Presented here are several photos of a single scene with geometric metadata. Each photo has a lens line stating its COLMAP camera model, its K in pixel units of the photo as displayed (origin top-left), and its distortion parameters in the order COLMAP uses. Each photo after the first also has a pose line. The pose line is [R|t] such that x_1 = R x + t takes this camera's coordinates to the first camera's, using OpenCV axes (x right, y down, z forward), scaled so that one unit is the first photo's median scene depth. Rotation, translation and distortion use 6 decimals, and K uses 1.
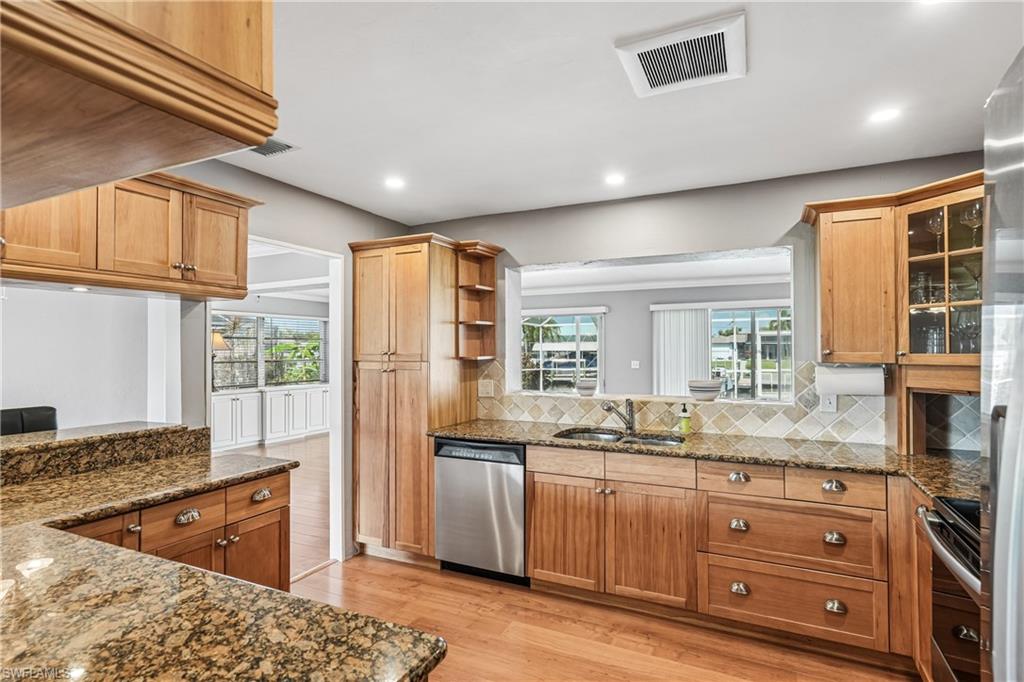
lens RADIAL K [[511.2, 0, 514.3], [0, 511.2, 341.7], [0, 0, 1]] dist [0.004283, 0.004318]
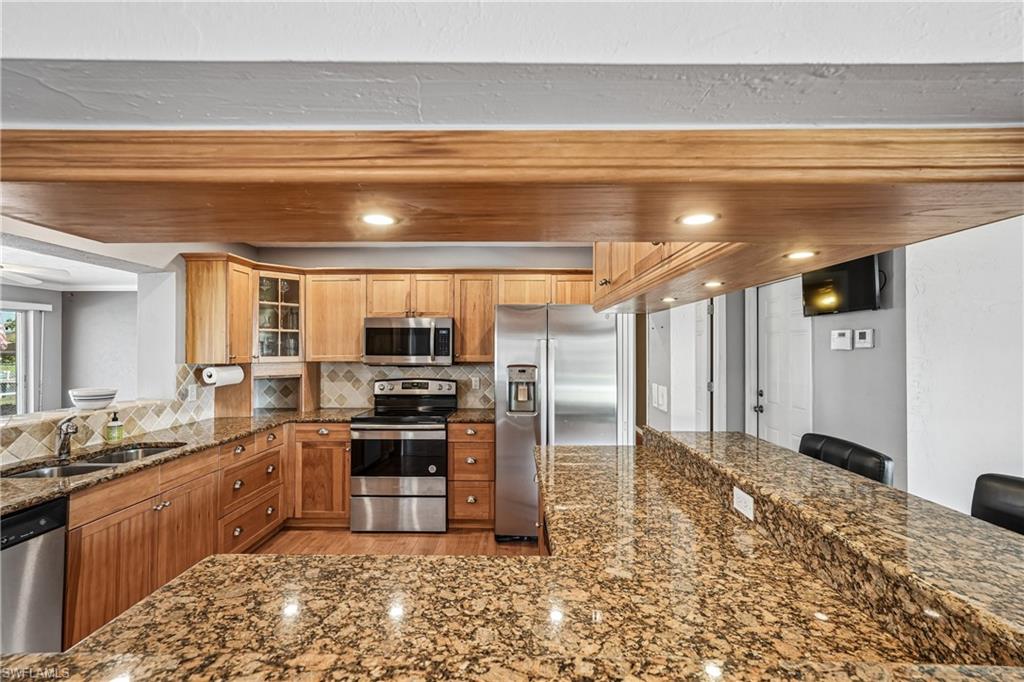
lens RADIAL K [[450.7, 0, 514.7], [0, 450.7, 341.2], [0, 0, 1]] dist [-0.002749, 0.002098]
pose [[-0.428679, 0.017465, 0.903288, -0.819017], [-0.011694, 0.999622, -0.024878, -0.001190], [-0.903381, -0.021227, -0.428313, 0.730347]]
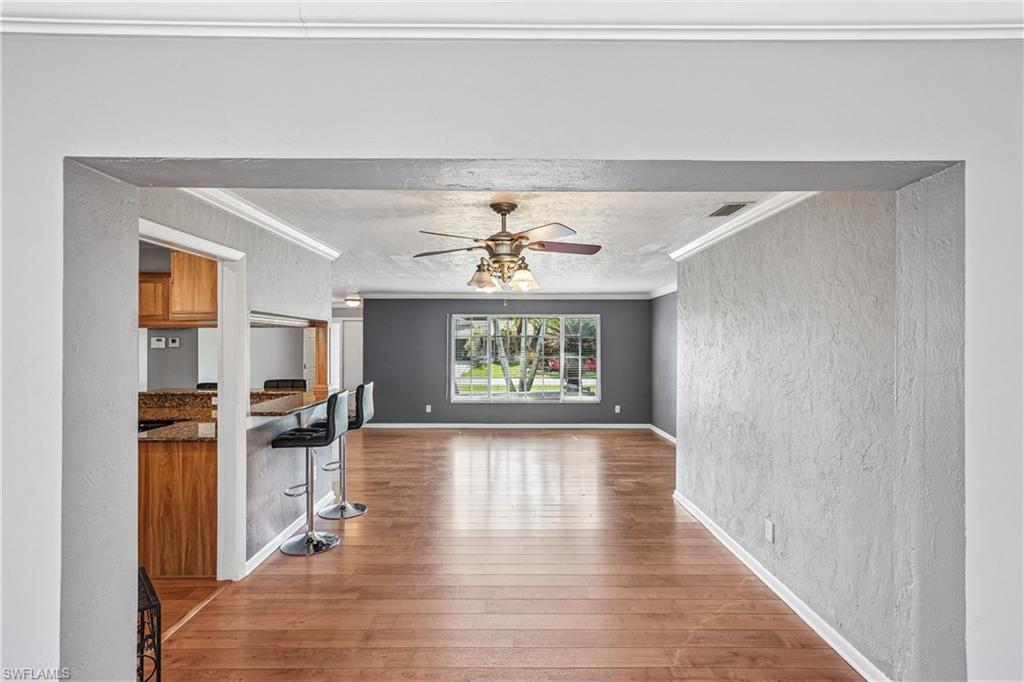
lens RADIAL K [[511.2, 0, 509.1], [0, 511.2, 346.9], [0, 0, 1]] dist [0.004283, 0.004318]
pose [[-0.899447, 0.007308, -0.436968, -0.593146], [0.010919, 0.999924, -0.005753, 0.006023], [0.436893, -0.009945, -0.899459, 2.133443]]
